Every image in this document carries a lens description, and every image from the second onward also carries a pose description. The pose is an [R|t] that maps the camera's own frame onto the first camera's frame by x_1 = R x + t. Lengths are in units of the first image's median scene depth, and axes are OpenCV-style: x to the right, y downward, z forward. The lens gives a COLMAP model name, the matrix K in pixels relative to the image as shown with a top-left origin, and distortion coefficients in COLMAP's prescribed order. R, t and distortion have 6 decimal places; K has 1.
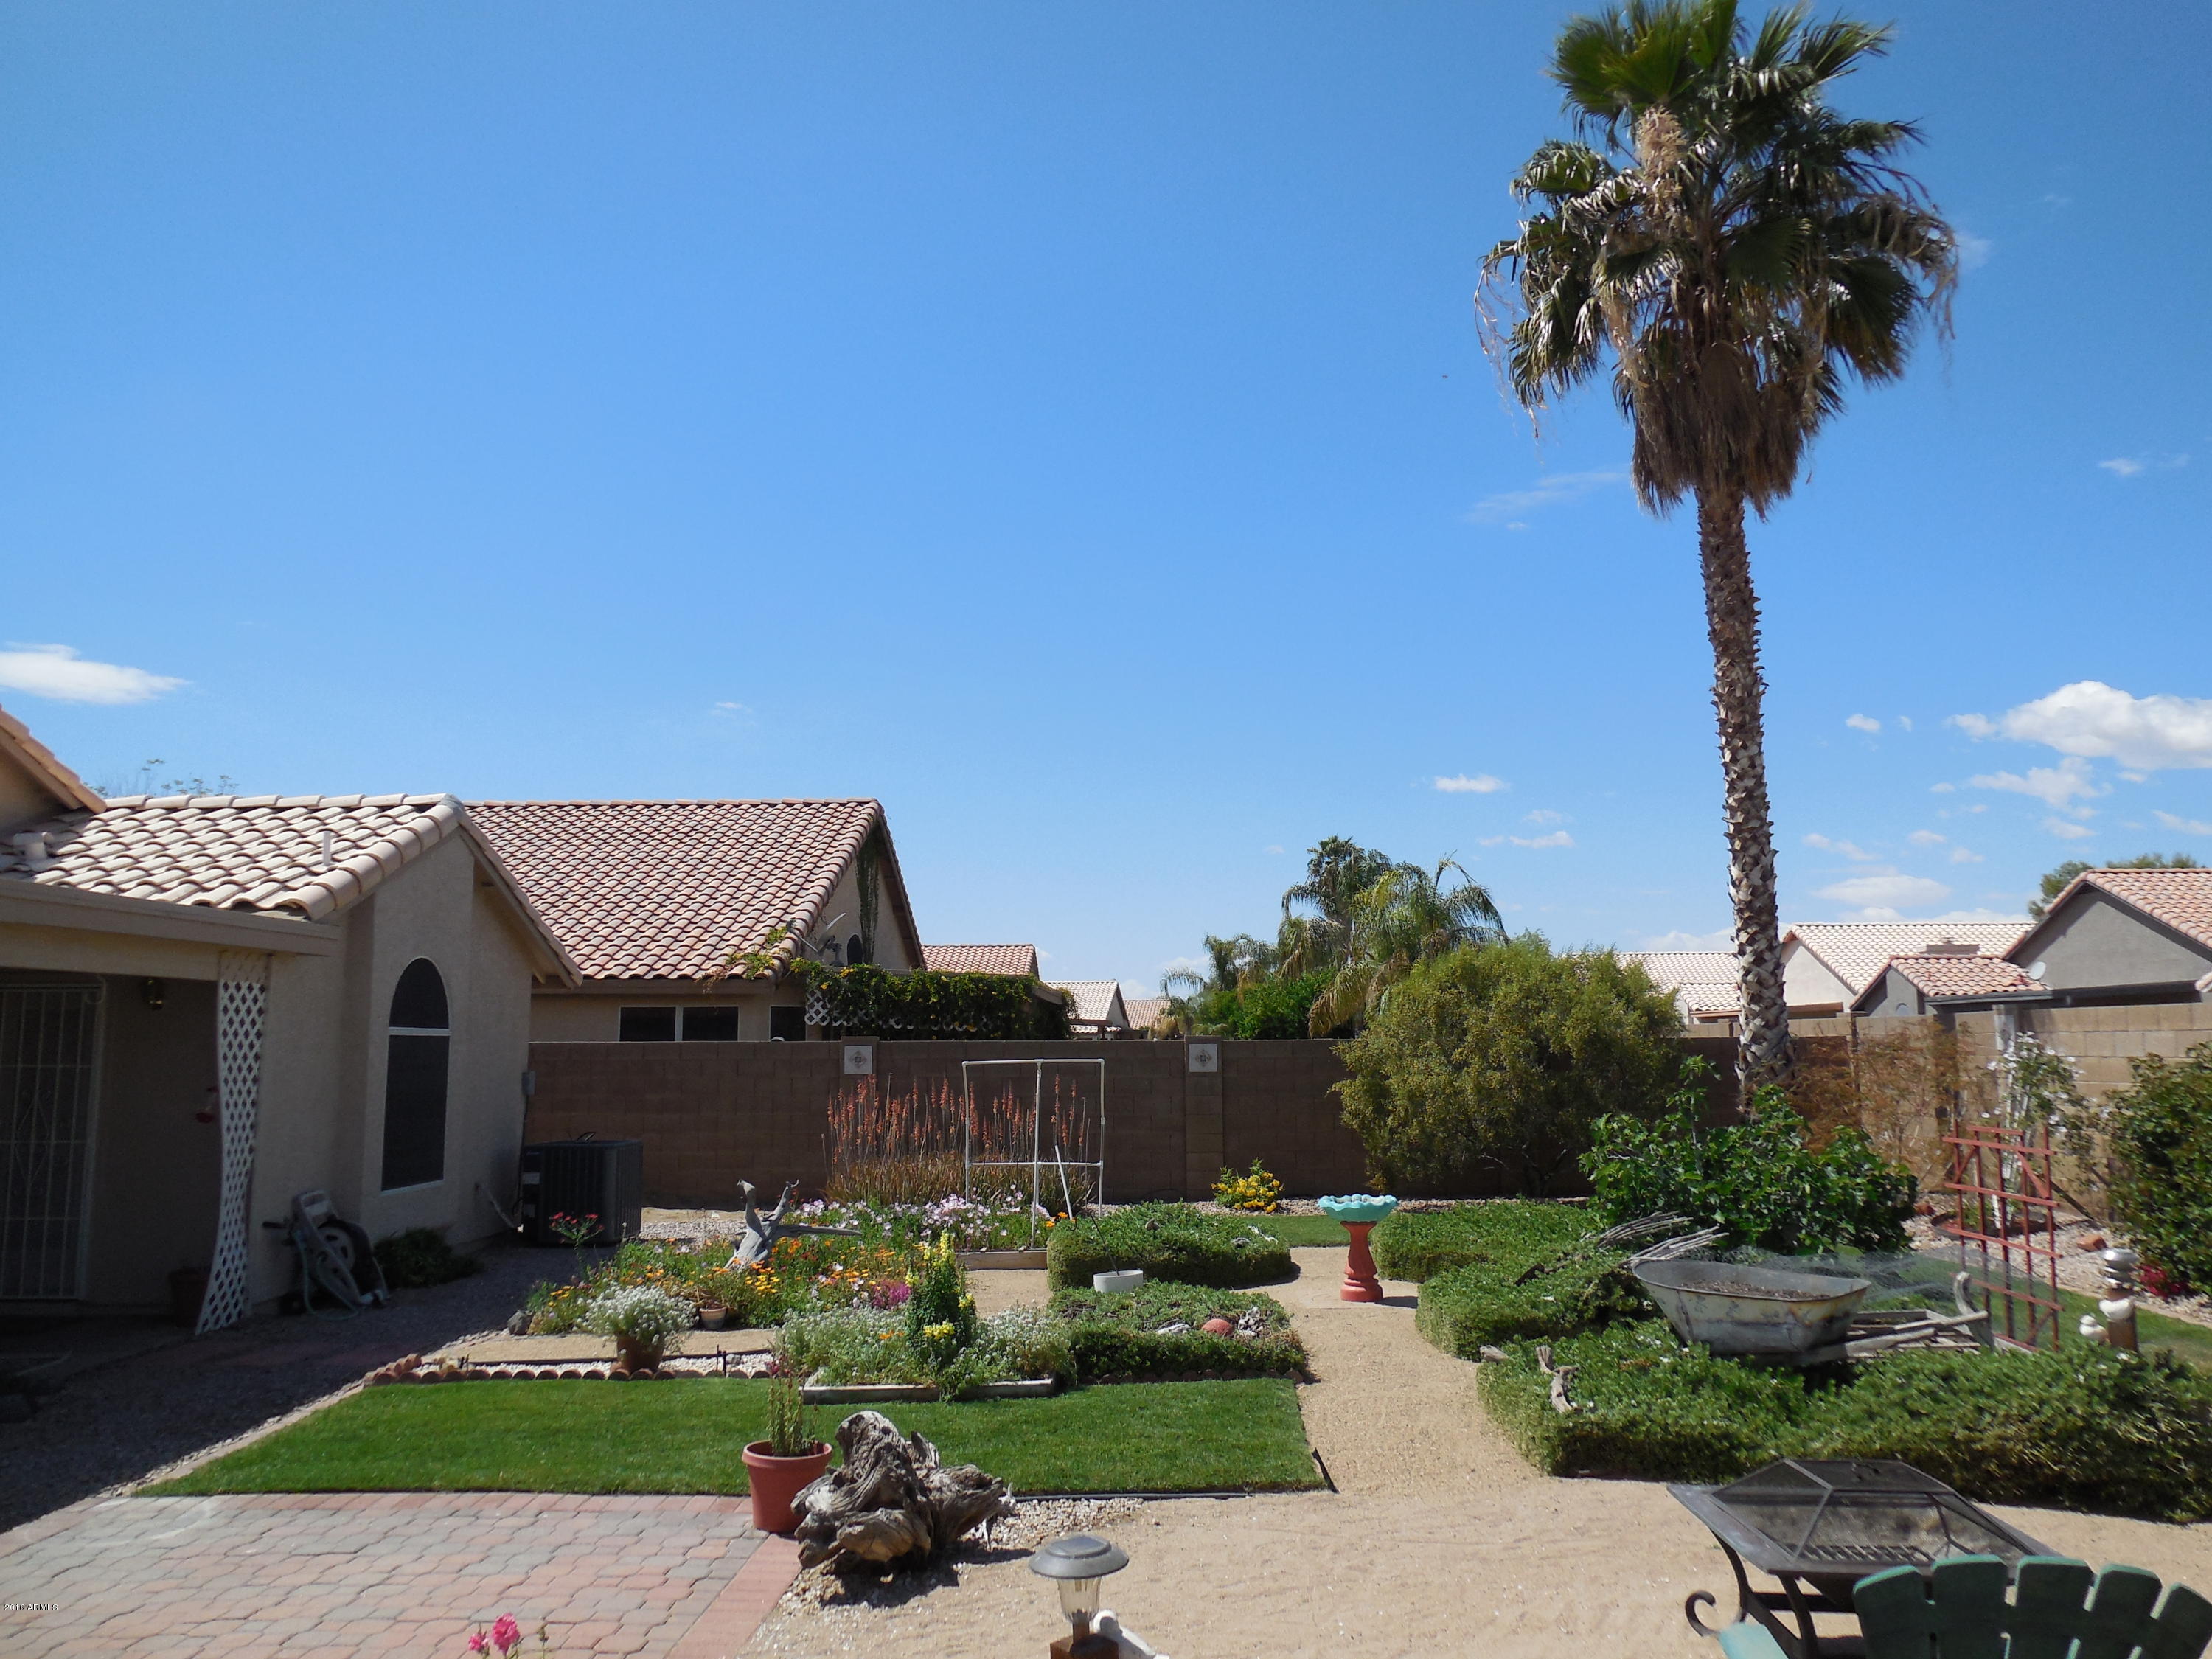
lens RADIAL K [[1696.1, 0, 1126.5], [0, 1696.1, 809.2], [0, 0, 1]] dist [0.009010, -0.012250]
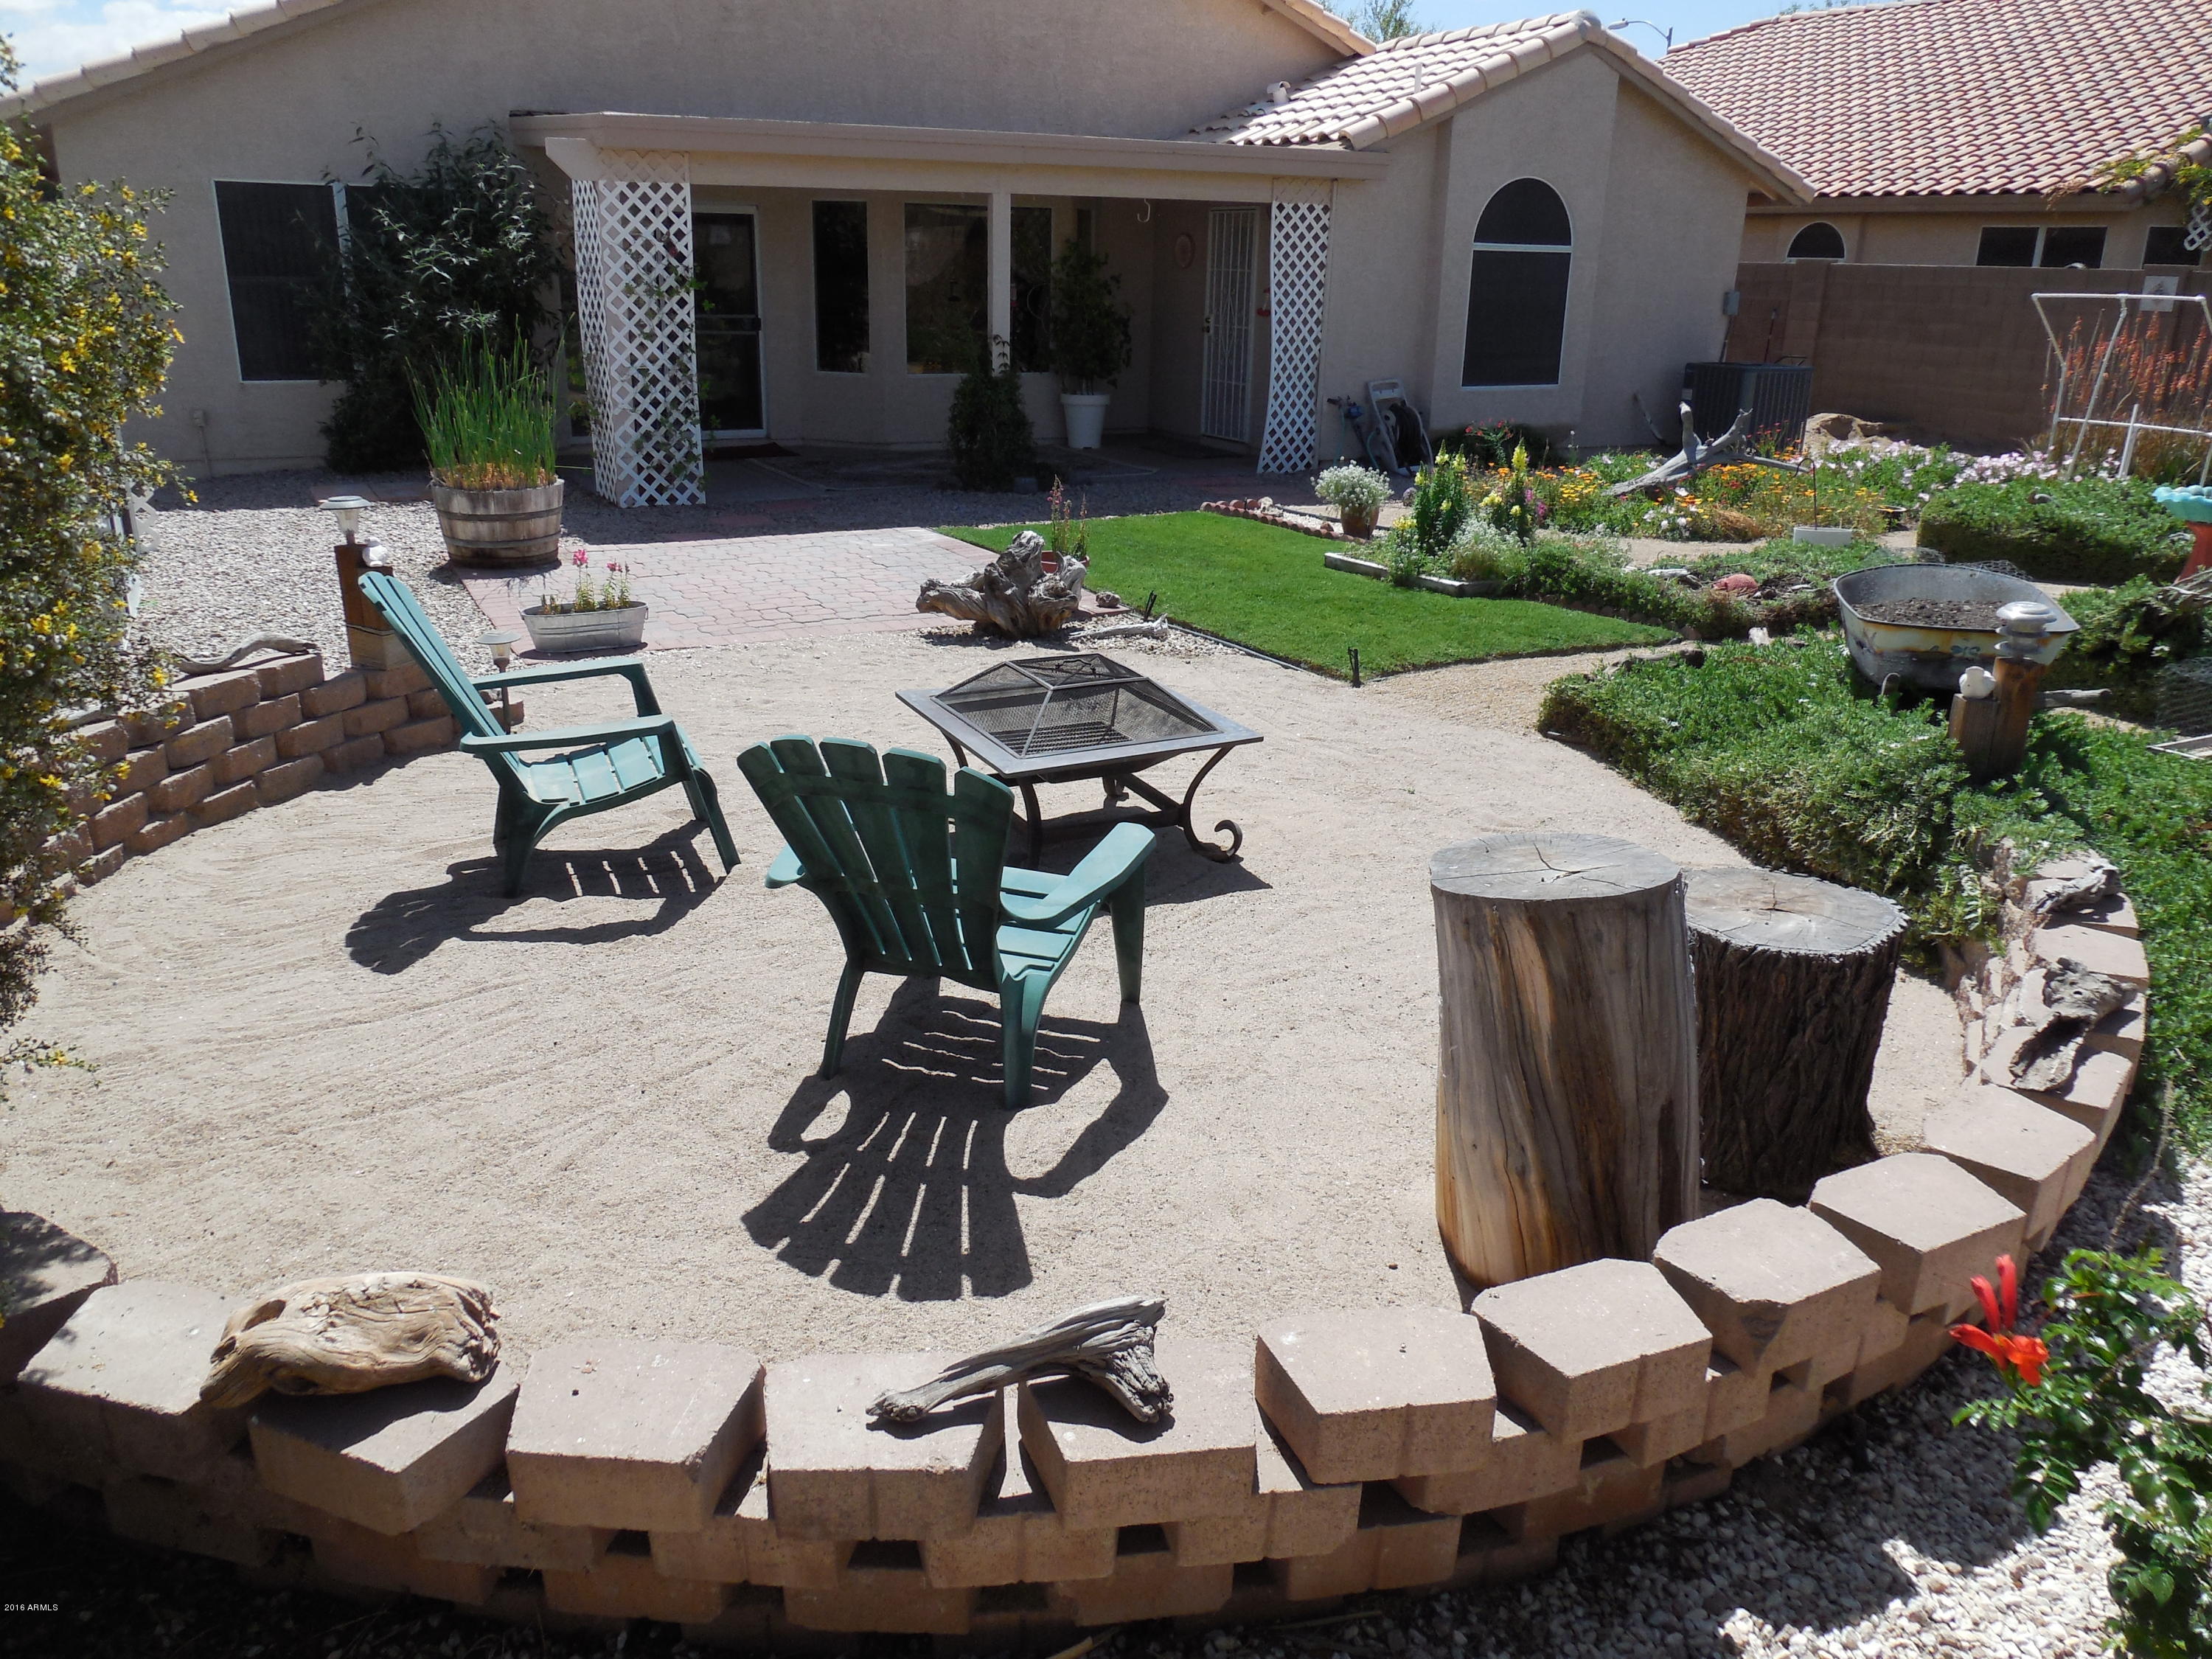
lens RADIAL K [[1696.1, 0, 1098.6], [0, 1696.1, 820.2], [0, 0, 1]] dist [0.009010, -0.012250]
pose [[0.492224, 0.289372, -0.820962, 0.548020], [0.098079, 0.918684, 0.382622, 0.024203], [0.864925, -0.268855, 0.423817, 0.203820]]
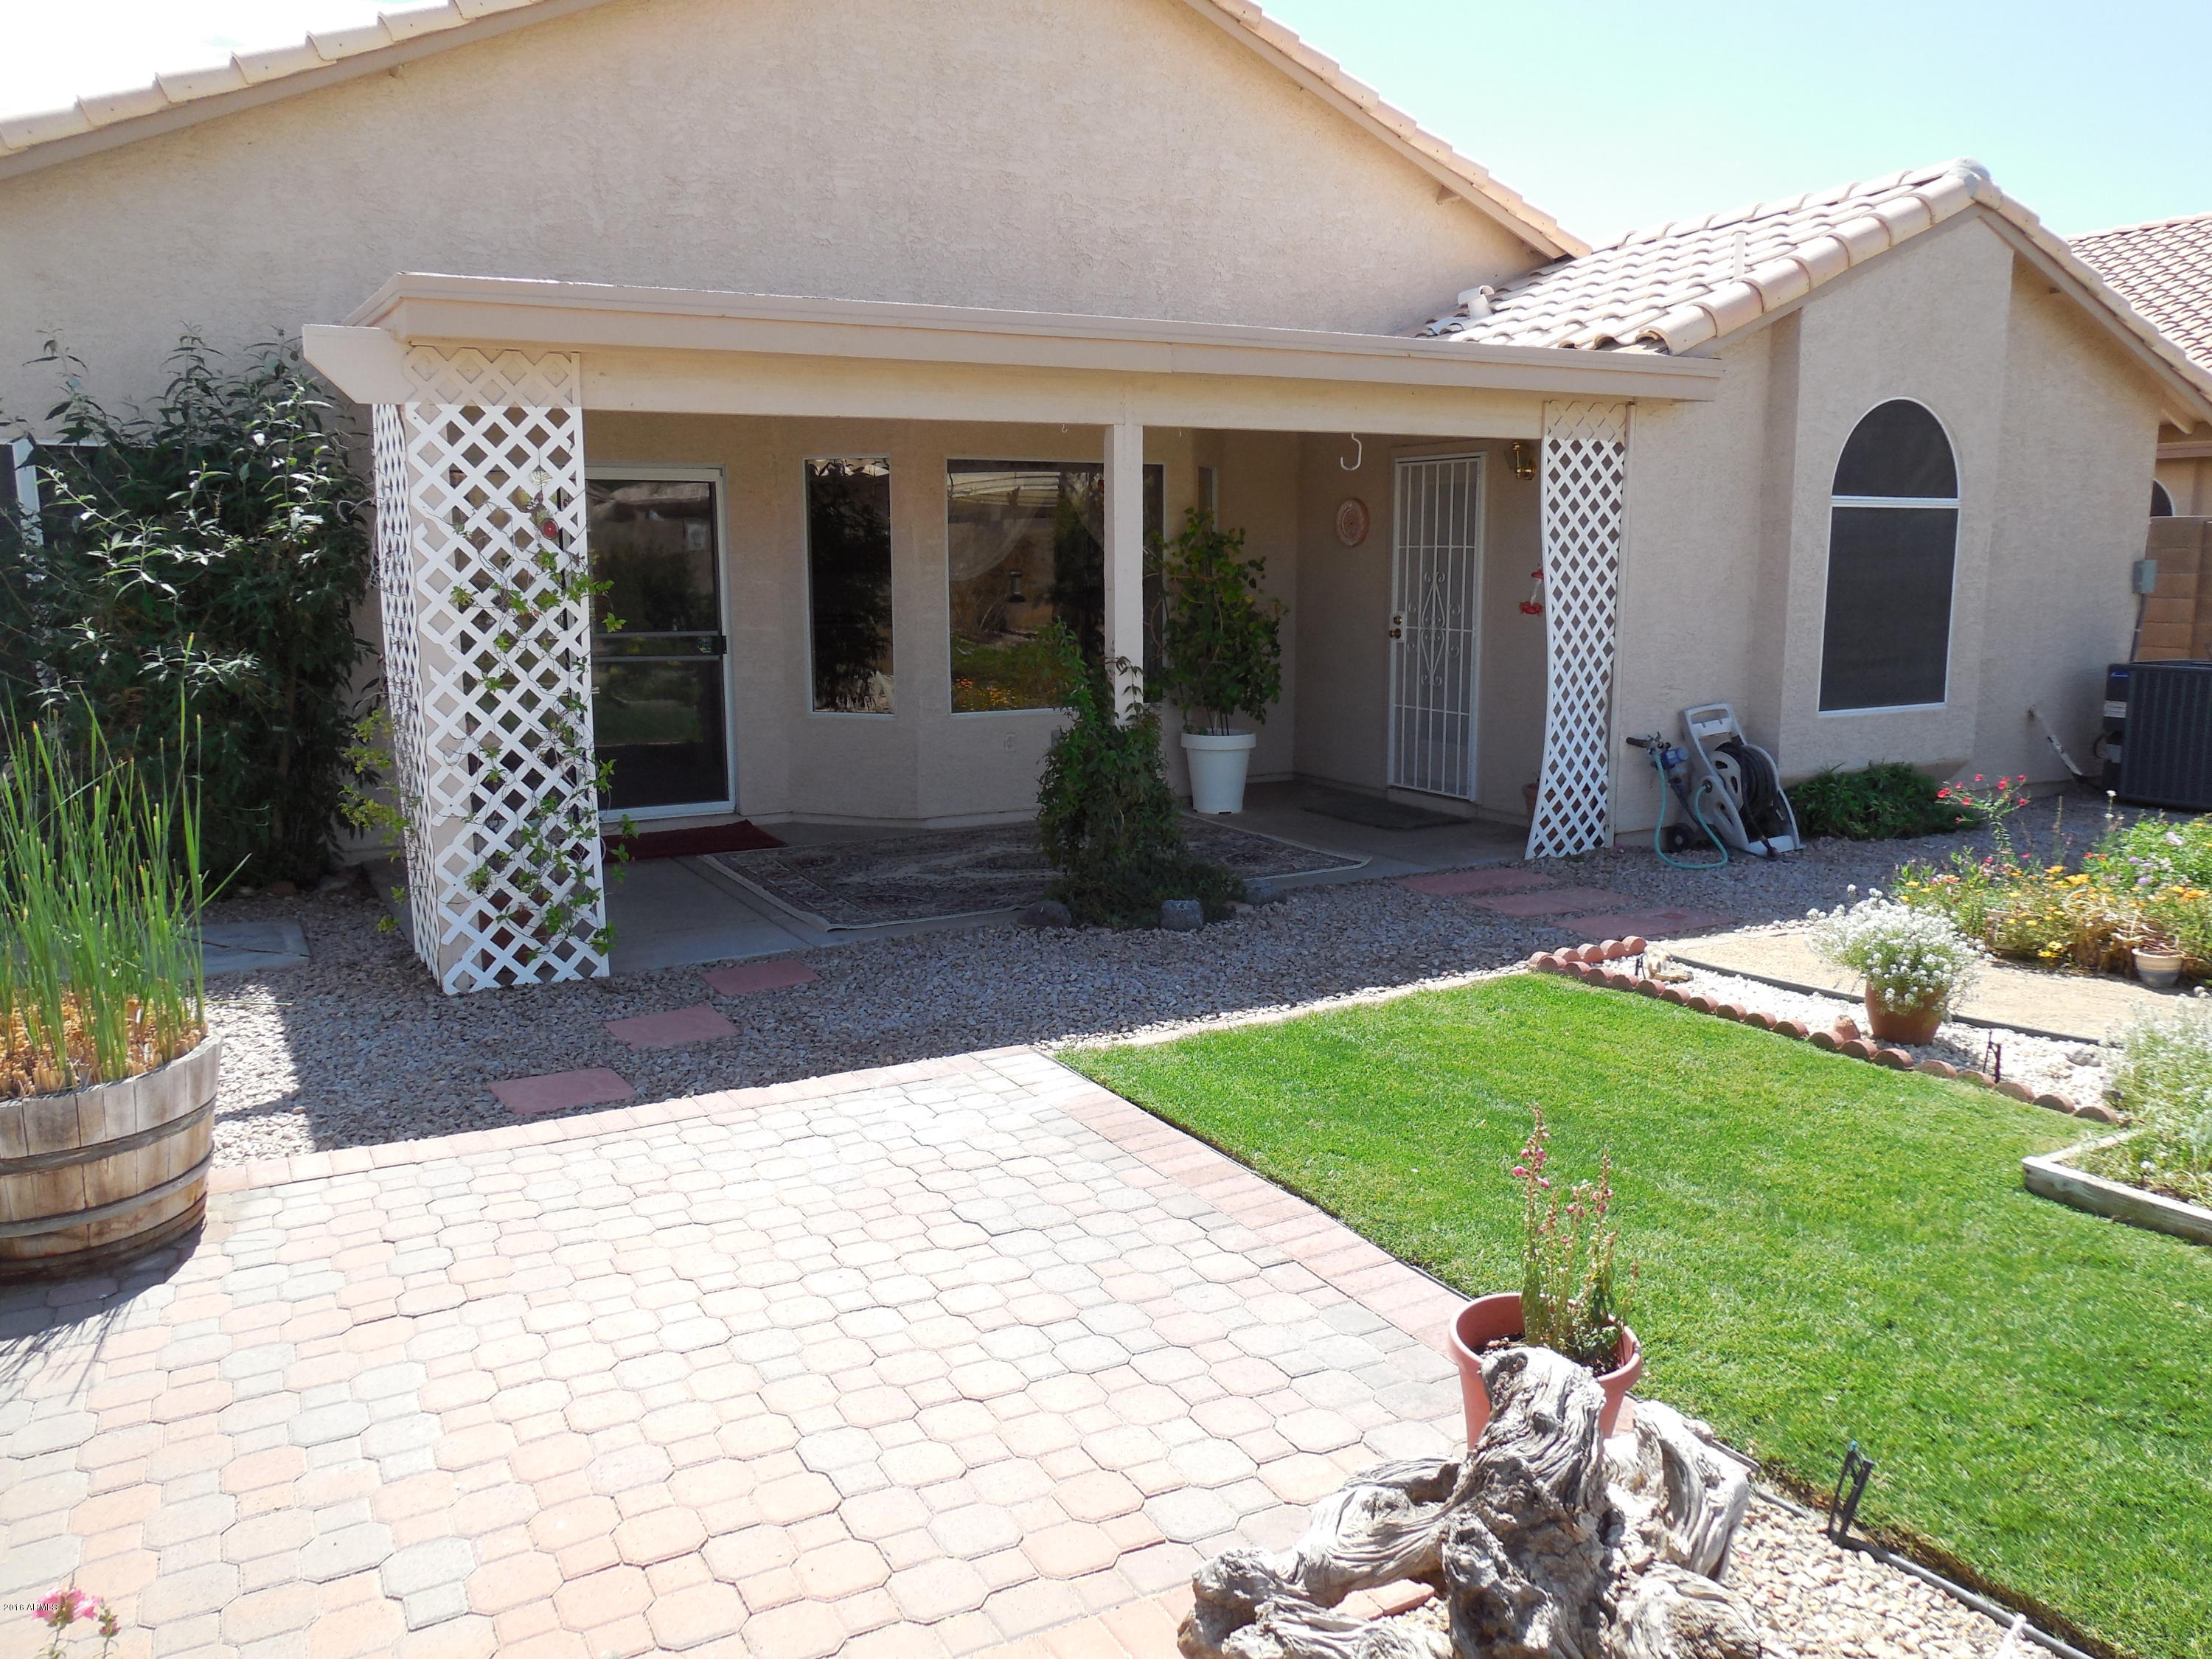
lens RADIAL K [[1696.1, 0, 1105.9], [0, 1696.1, 827.2], [0, 0, 1]] dist [0.009010, -0.012250]
pose [[0.506493, 0.140473, -0.850724, 0.063628], [0.120892, 0.965325, 0.231371, 0.063182], [0.853727, -0.220034, 0.471949, 0.378539]]
